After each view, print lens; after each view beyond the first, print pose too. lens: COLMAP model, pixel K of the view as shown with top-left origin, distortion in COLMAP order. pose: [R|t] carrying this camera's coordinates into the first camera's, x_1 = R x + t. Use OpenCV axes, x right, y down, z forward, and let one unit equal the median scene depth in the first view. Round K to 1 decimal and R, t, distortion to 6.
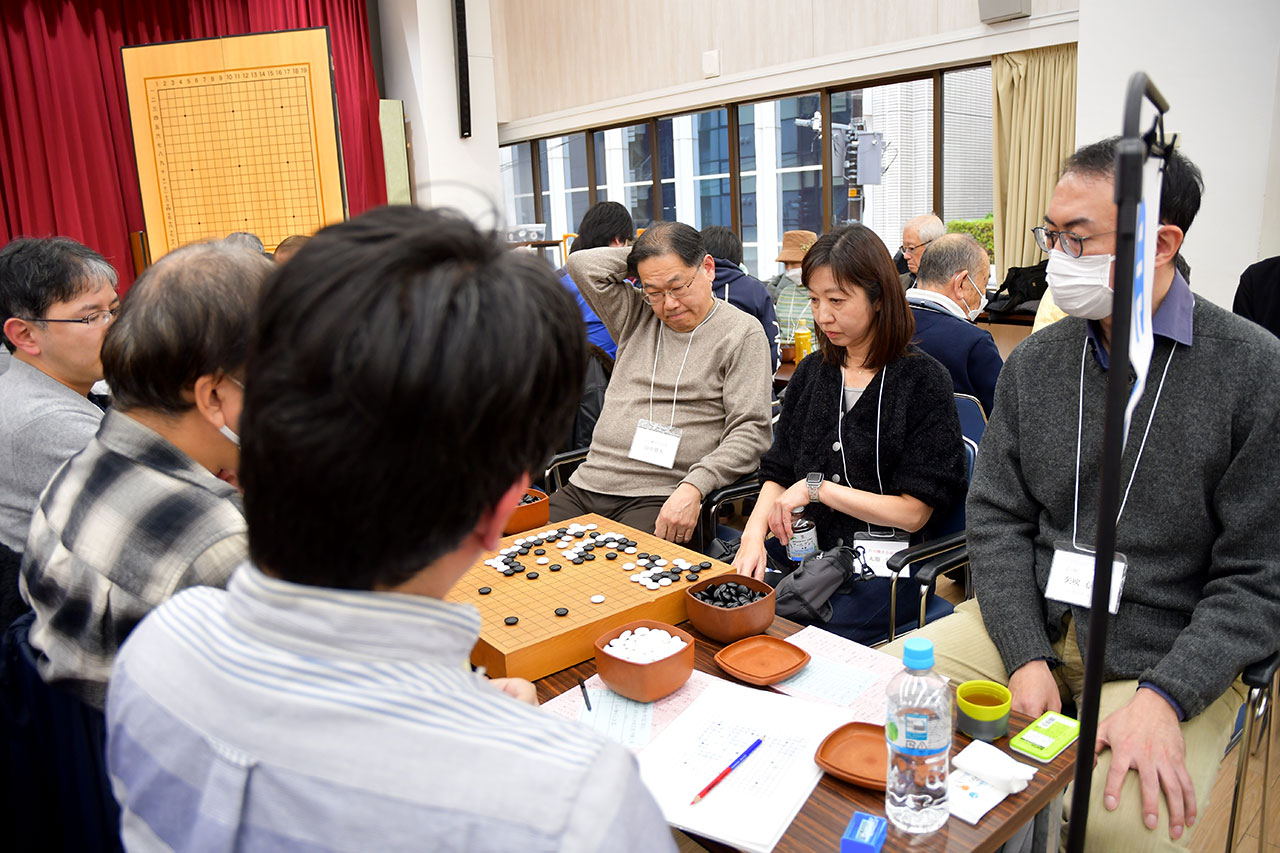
lens RADIAL K [[936.3, 0, 640.0], [0, 936.3, 426.5], [0, 0, 1]] dist [-0.132223, 0.099718]
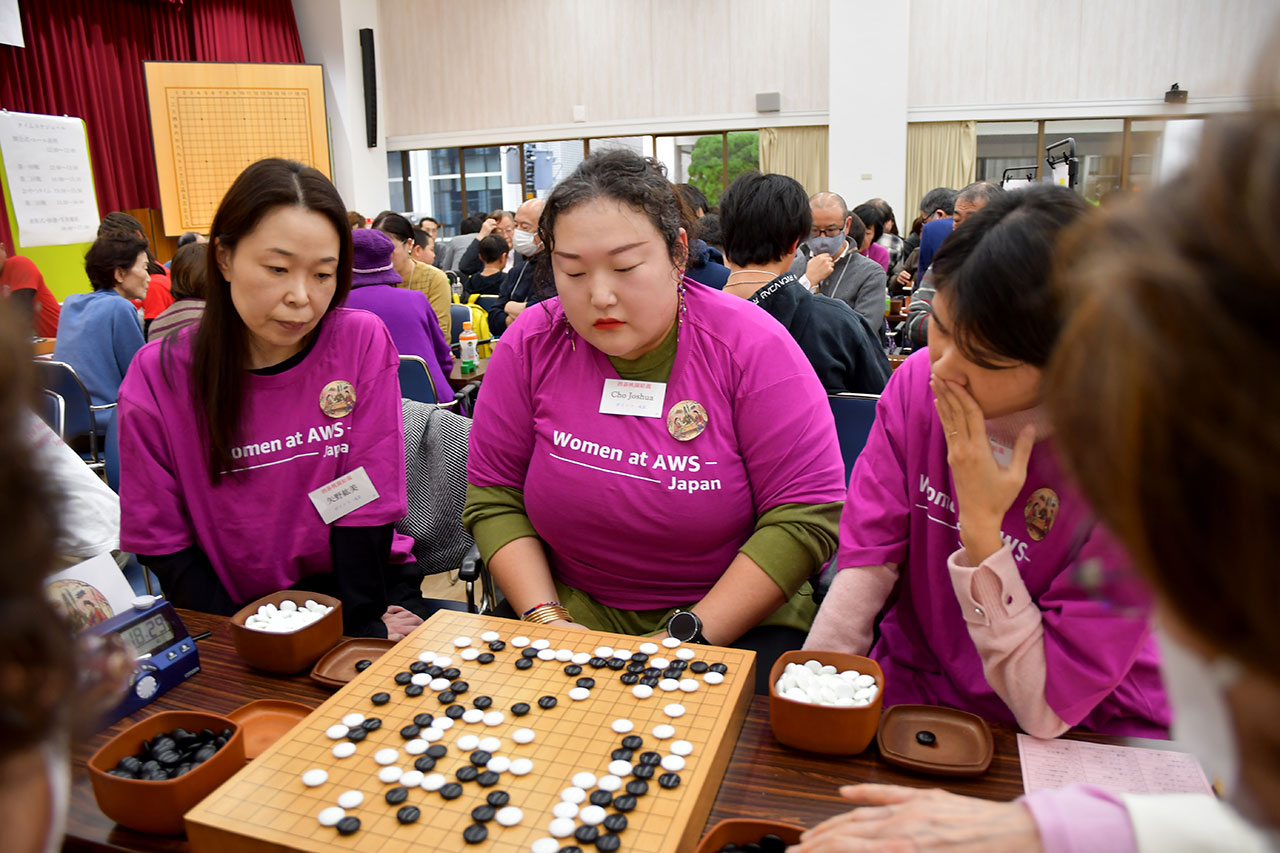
lens RADIAL K [[936.3, 0, 640.0], [0, 936.3, 426.5], [0, 0, 1]] dist [-0.132223, 0.099718]
pose [[0.845030, -0.098587, 0.525552, -0.702240], [0.102154, 0.994518, 0.022307, 0.129574], [-0.524870, 0.034837, 0.850469, -0.418572]]
